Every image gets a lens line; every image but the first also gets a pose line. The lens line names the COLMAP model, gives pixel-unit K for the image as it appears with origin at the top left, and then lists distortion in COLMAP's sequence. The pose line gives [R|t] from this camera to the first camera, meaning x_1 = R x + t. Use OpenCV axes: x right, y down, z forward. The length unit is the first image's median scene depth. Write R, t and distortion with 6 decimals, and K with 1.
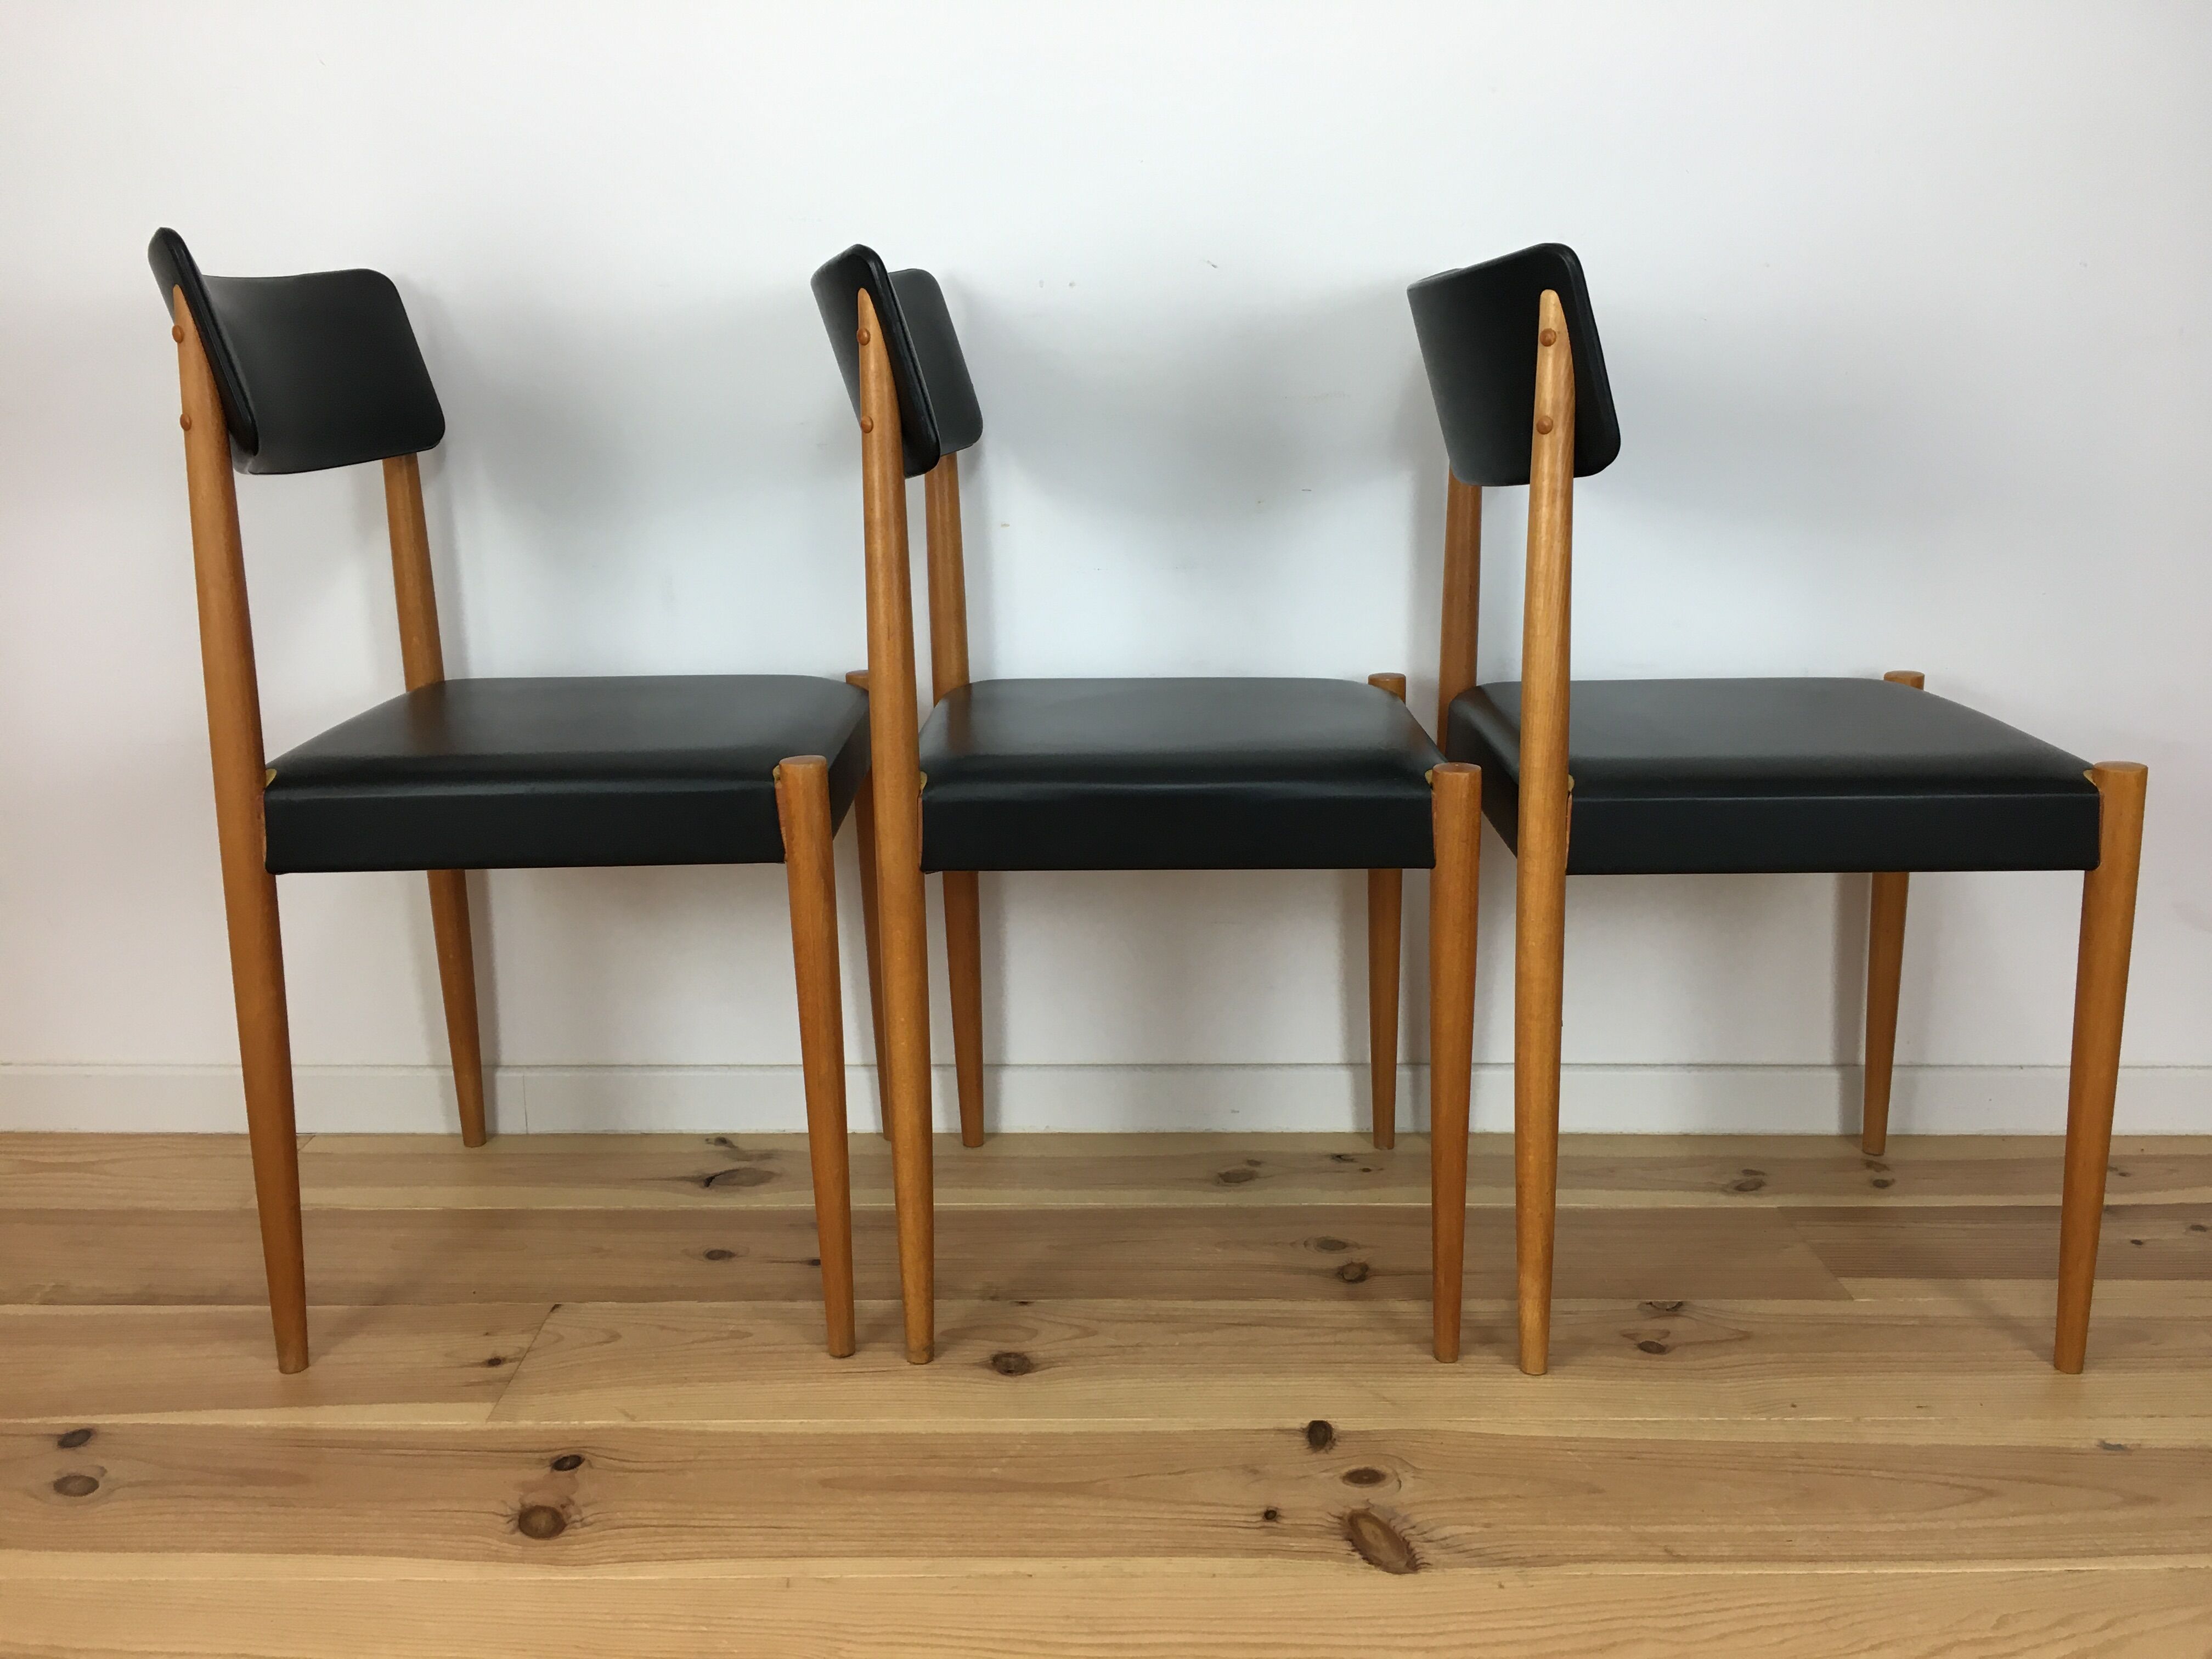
lens RADIAL K [[1891.9, 0, 1101.2], [0, 1891.9, 829.2], [0, 0, 1]] dist [0.075044, -0.123626]
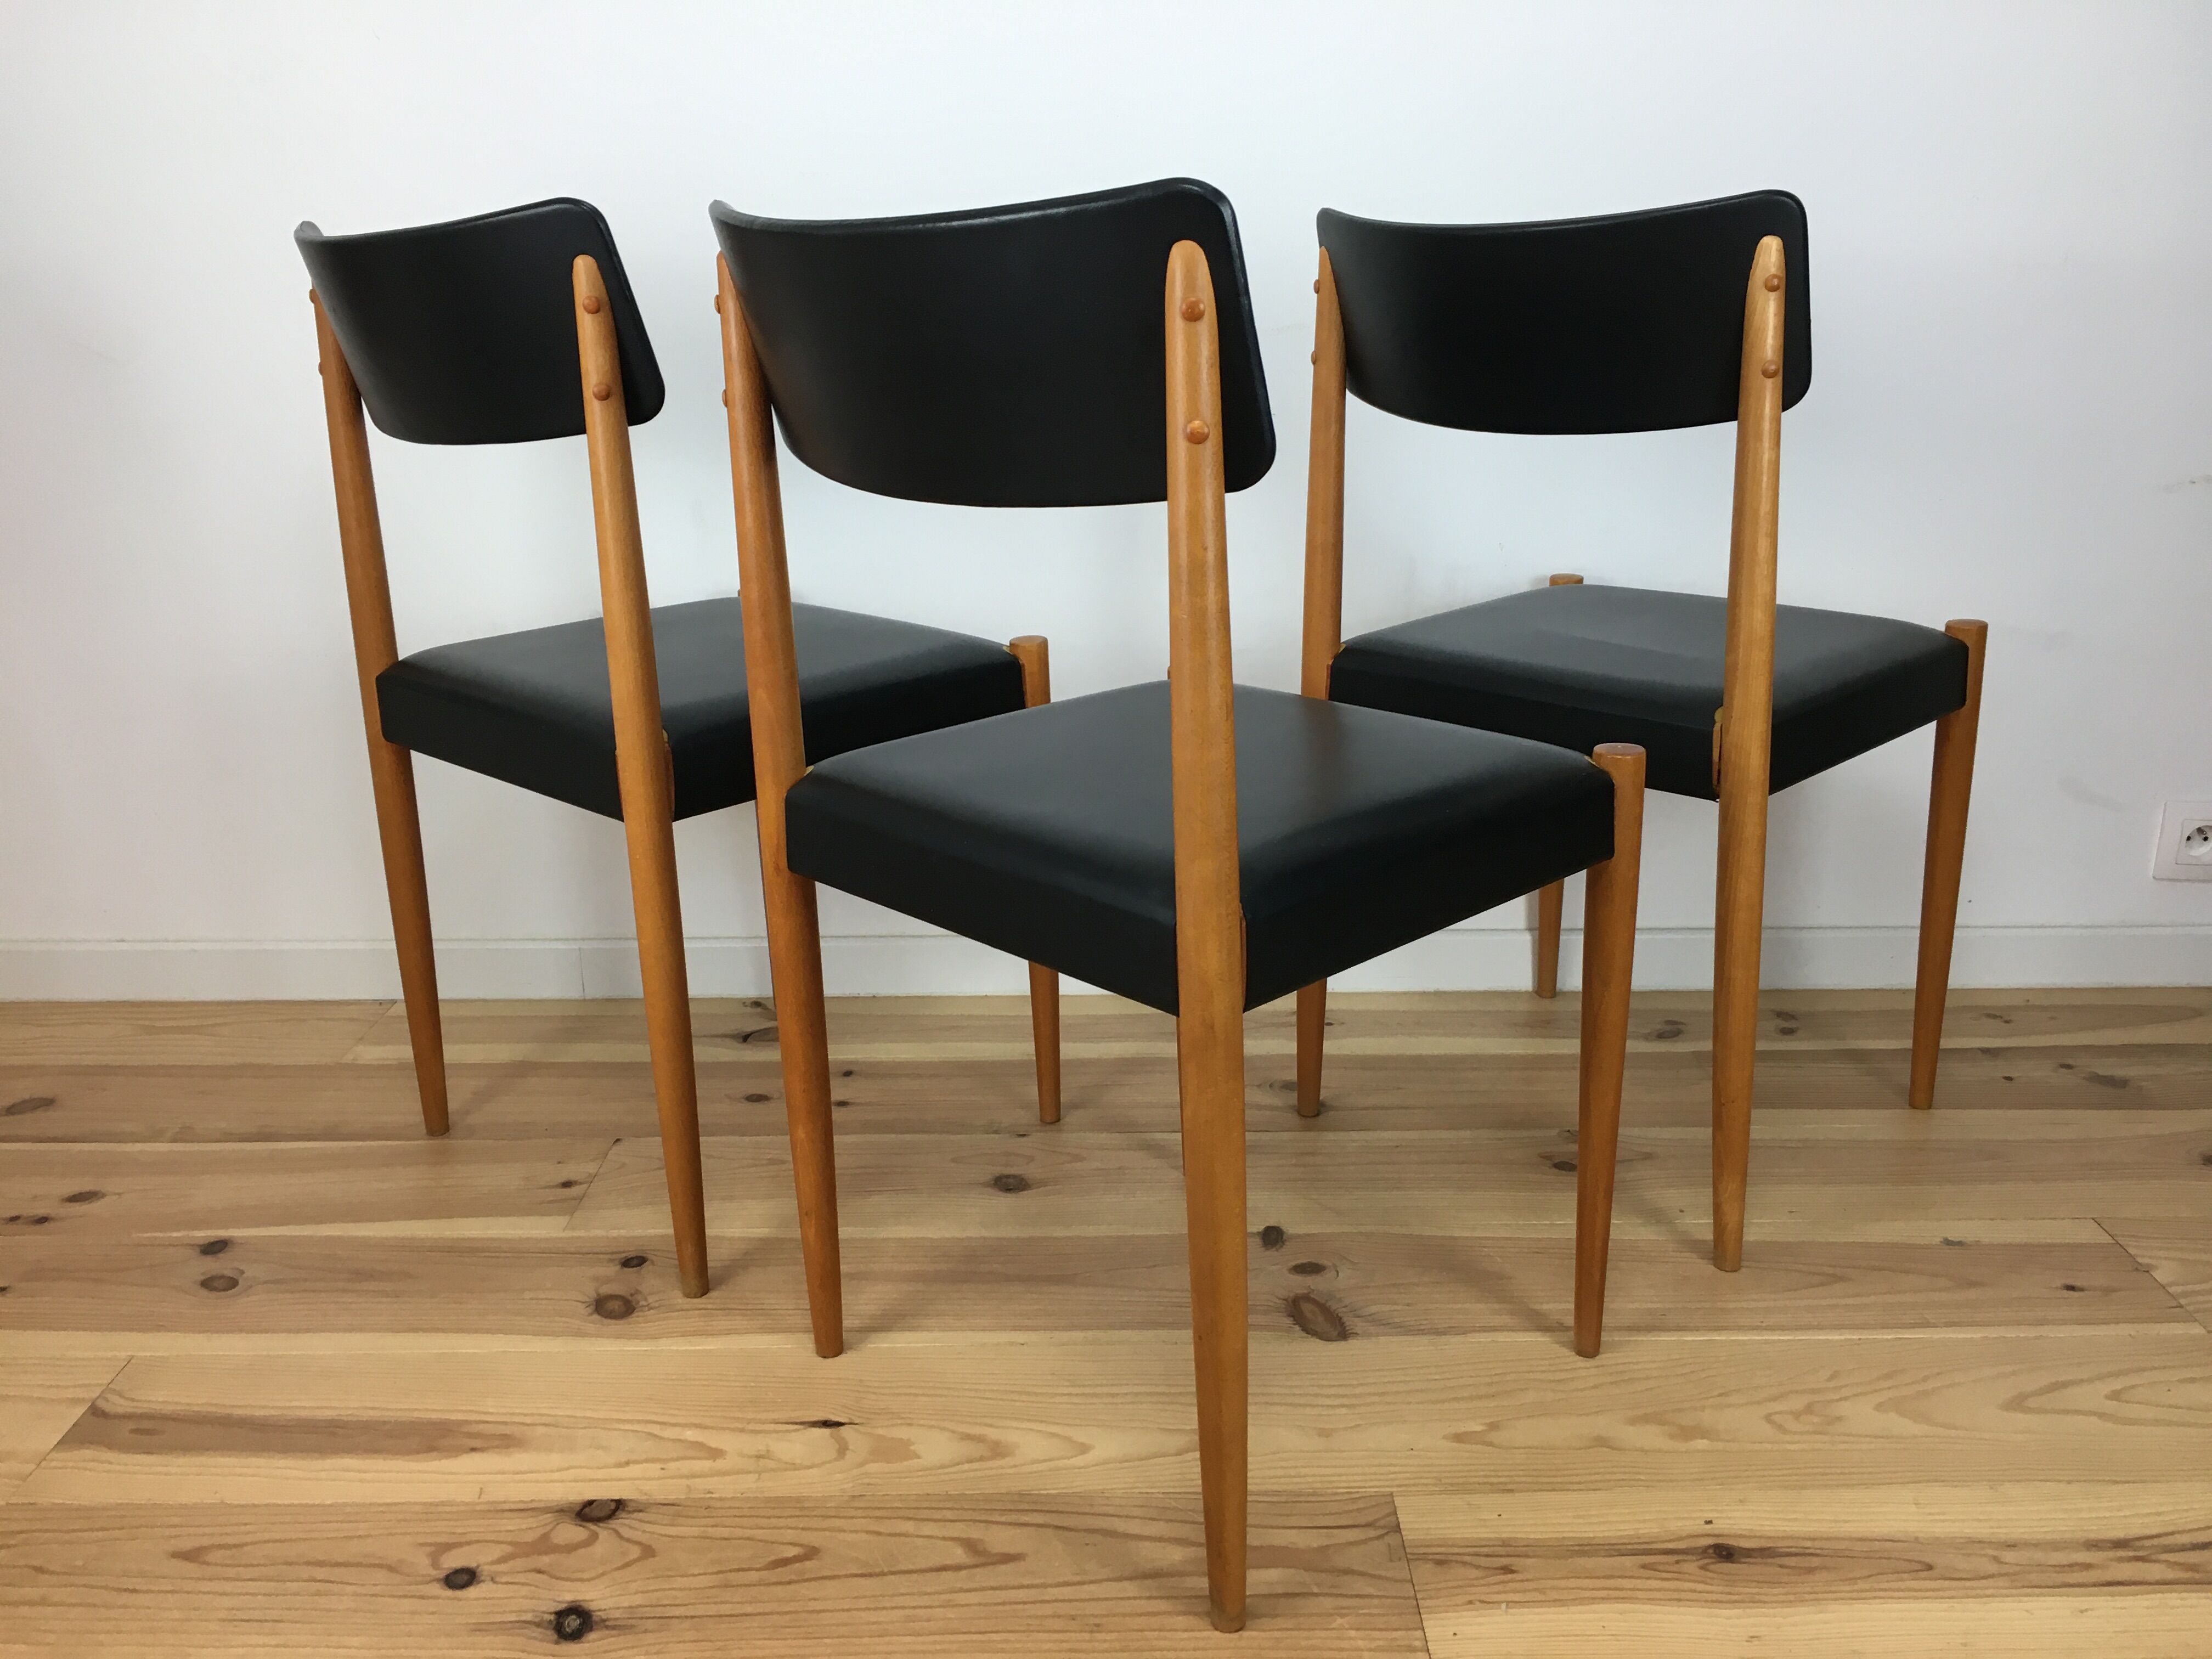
lens RADIAL K [[1891.9, 0, 1100.1], [0, 1891.9, 834.0], [0, 0, 1]] dist [0.075044, -0.123626]
pose [[0.999860, -0.009248, -0.013942, 0.027016], [0.010008, 0.998411, 0.055461, 0.004617], [0.013407, -0.055593, 0.998363, -0.152683]]
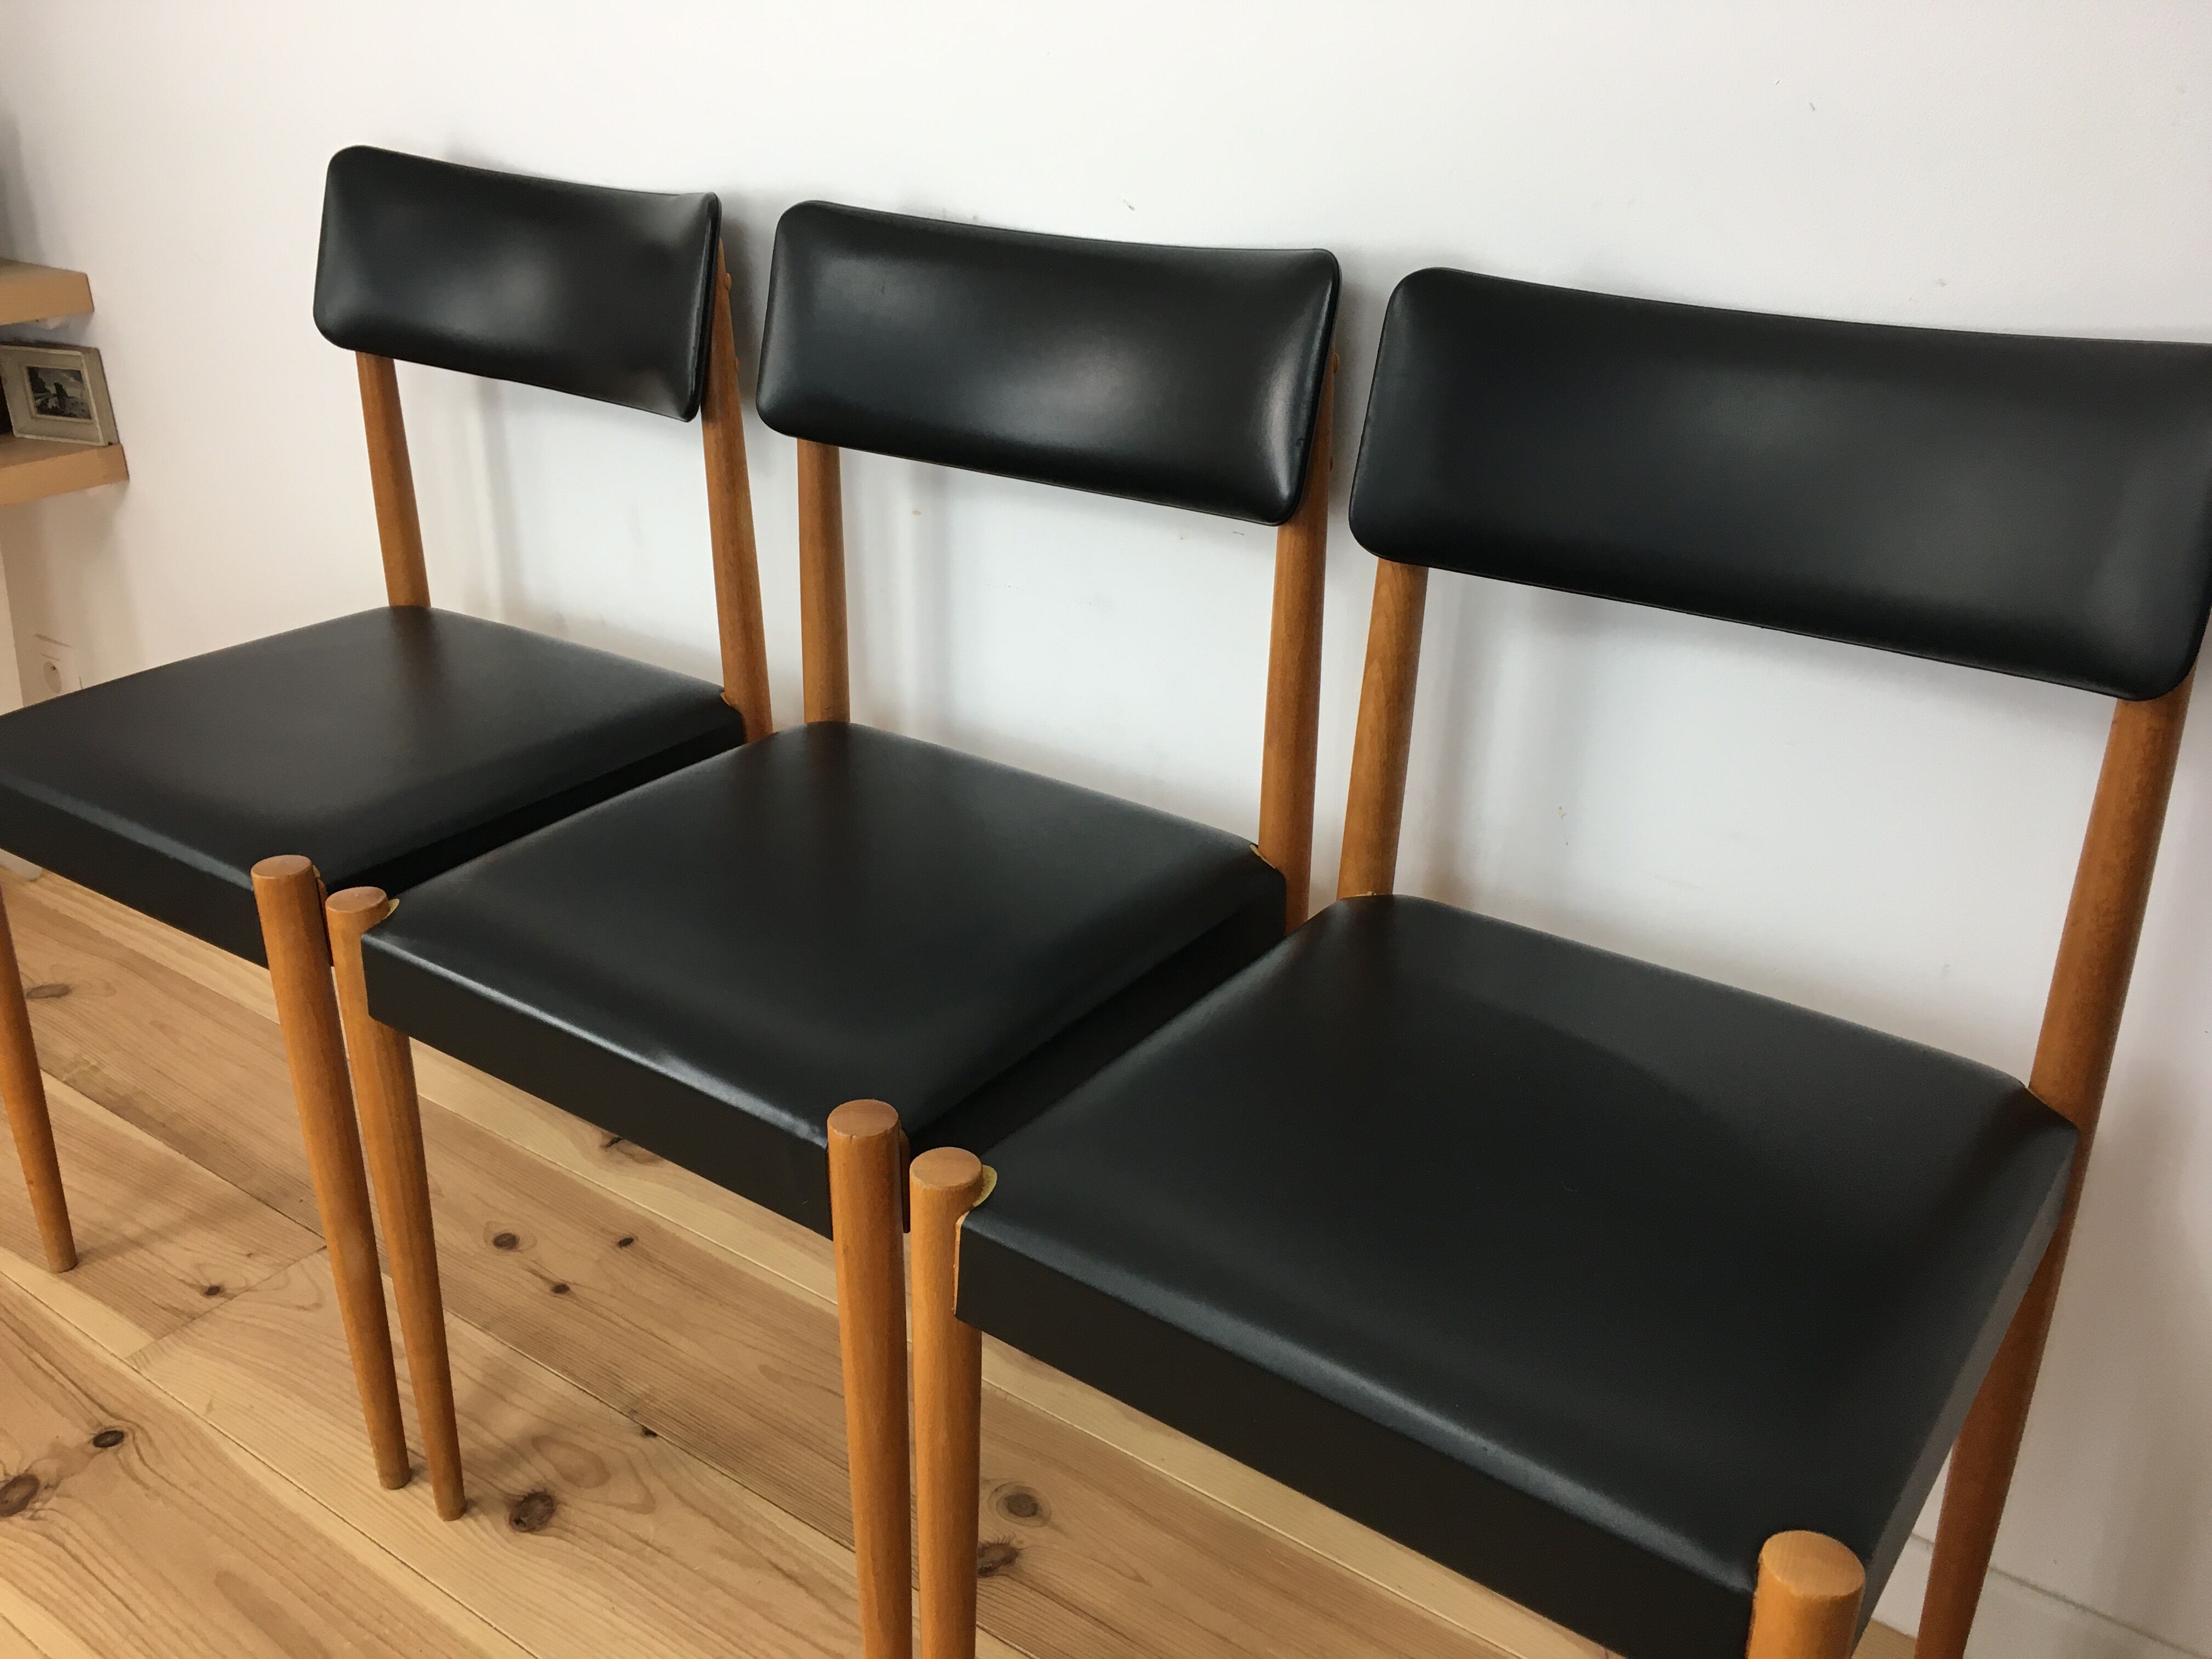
lens RADIAL K [[1891.9, 0, 1107.4], [0, 1891.9, 819.4], [0, 0, 1]] dist [0.075044, -0.123626]
pose [[0.812746, 0.245706, -0.528273, 0.601804], [-0.143745, 0.963258, 0.226871, -0.292745], [0.564607, -0.108452, 0.818203, 0.478190]]
